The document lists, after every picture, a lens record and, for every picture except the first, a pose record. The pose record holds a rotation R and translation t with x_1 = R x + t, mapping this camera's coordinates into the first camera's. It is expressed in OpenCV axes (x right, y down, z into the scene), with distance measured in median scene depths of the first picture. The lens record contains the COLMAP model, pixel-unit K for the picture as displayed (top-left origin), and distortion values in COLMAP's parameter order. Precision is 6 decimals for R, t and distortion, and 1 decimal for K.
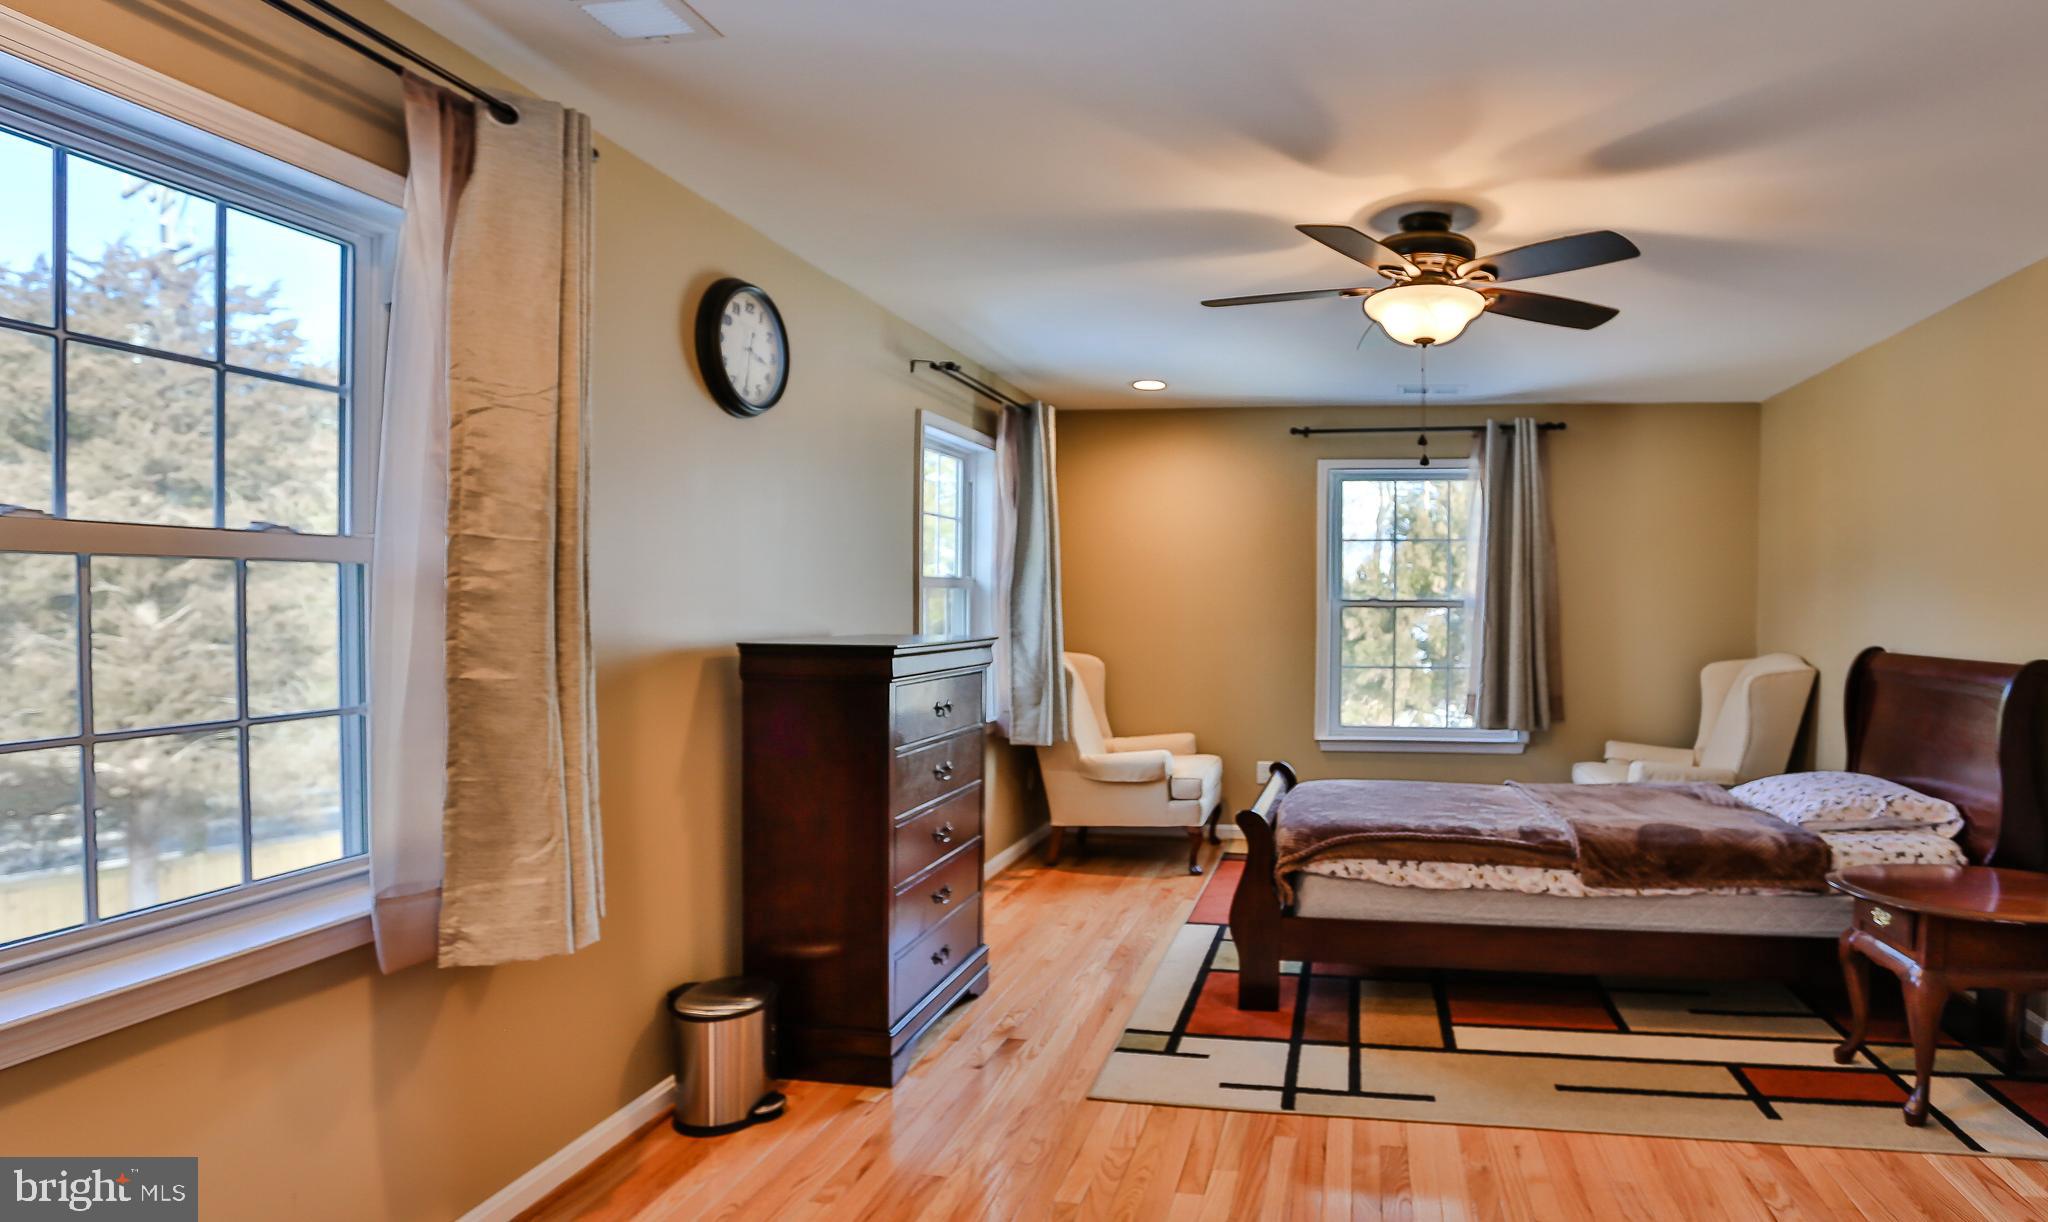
lens RADIAL K [[1147.5, 0, 1022.9], [0, 1147.5, 623.2], [0, 0, 1]] dist [-0.063733, -0.000680]
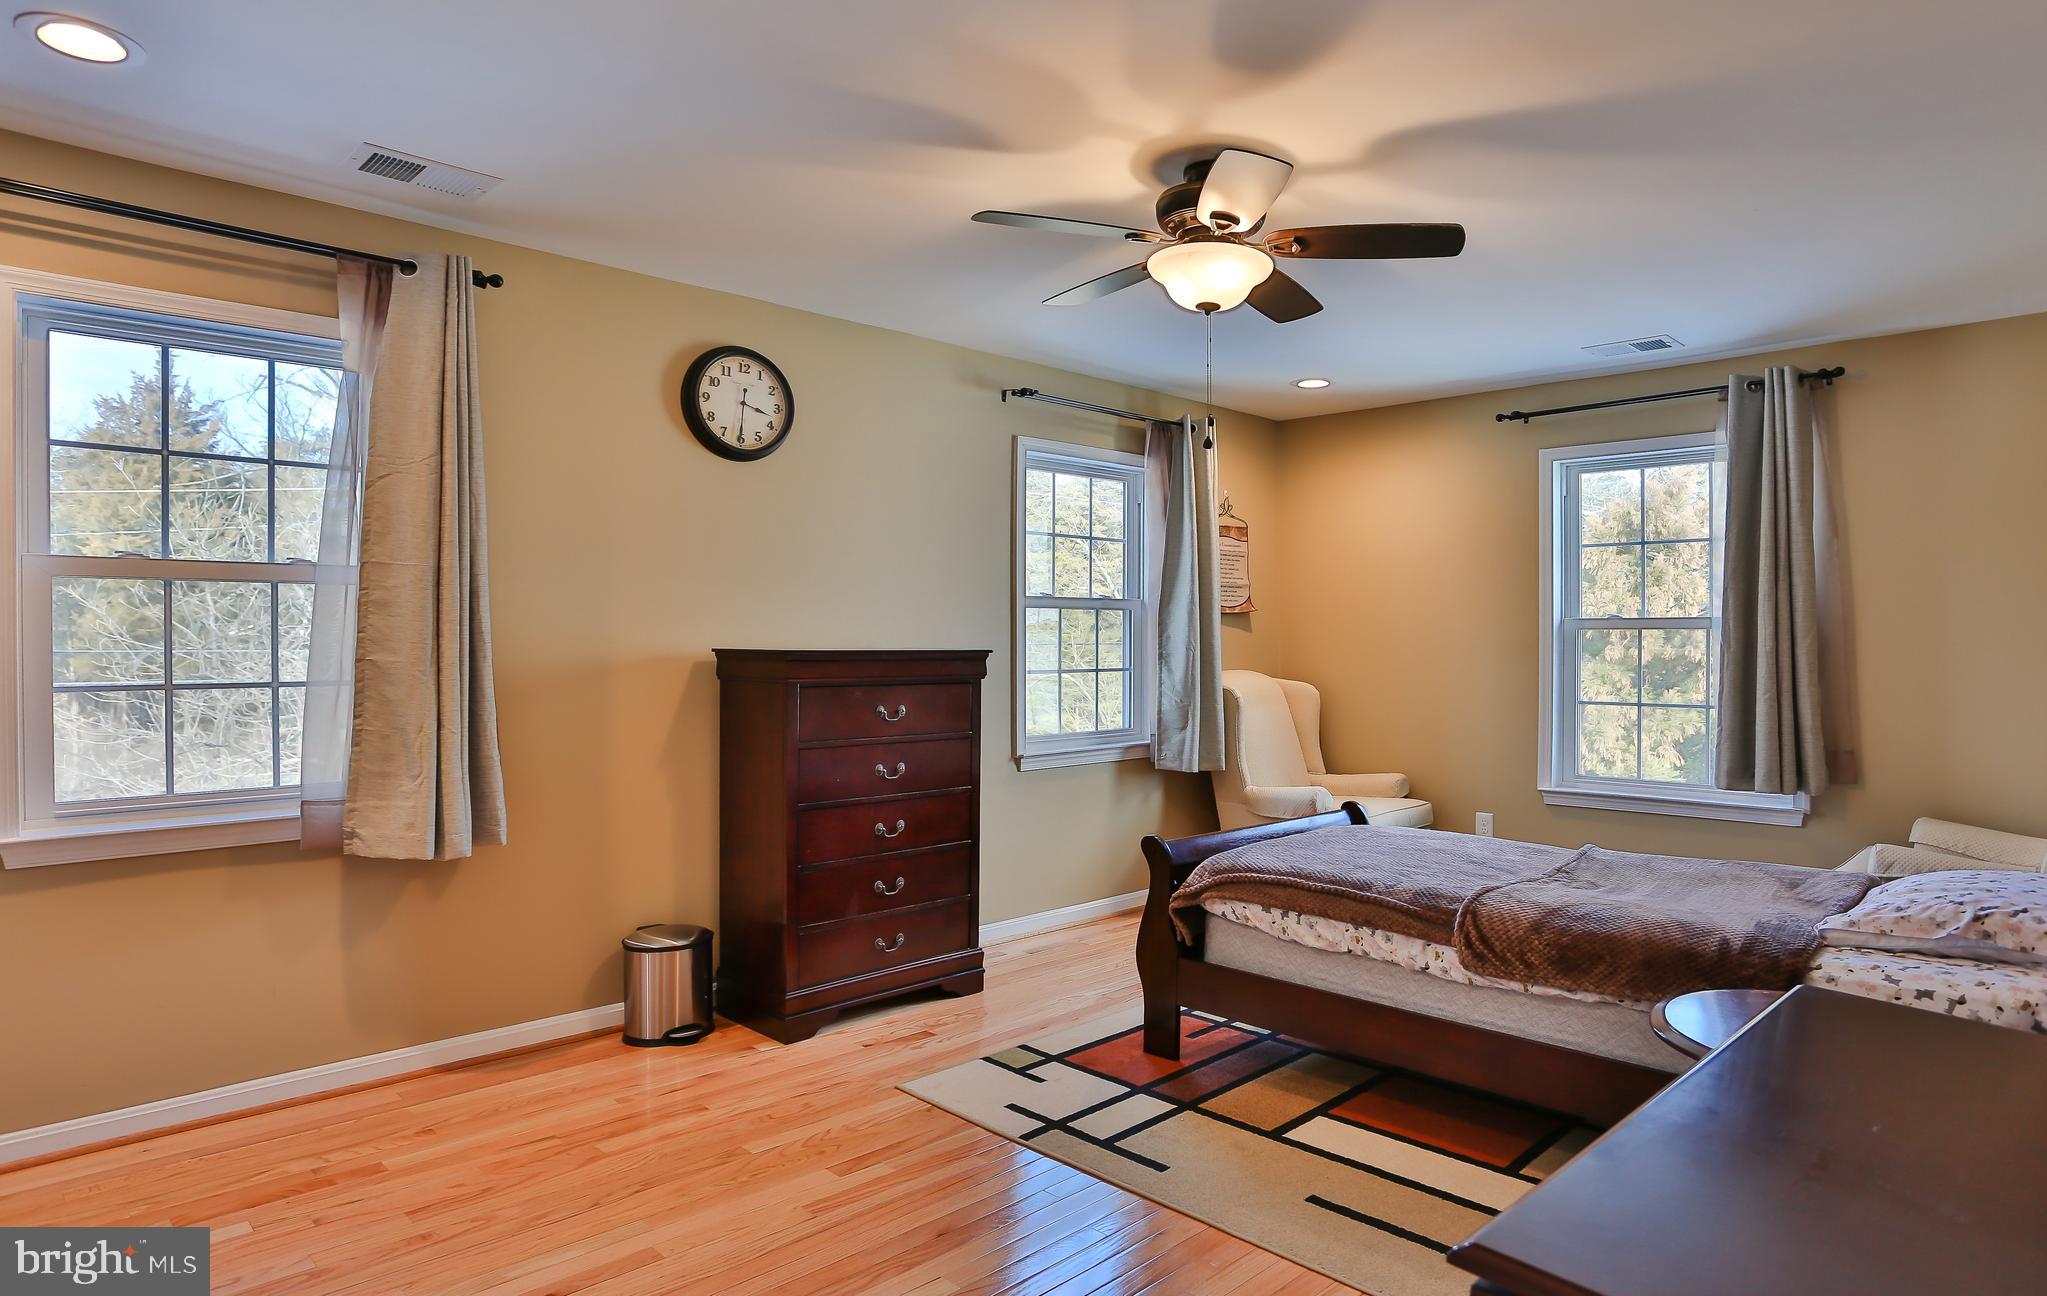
lens RADIAL K [[1185.7, 0, 1023.5], [0, 1185.7, 648.0], [0, 0, 1]] dist [-0.061641, 0.002449]
pose [[0.819707, 0.003807, -0.572770, 0.699142], [-0.014270, 0.999803, -0.013776, 0.027804], [0.572605, 0.019466, 0.819600, 0.162349]]
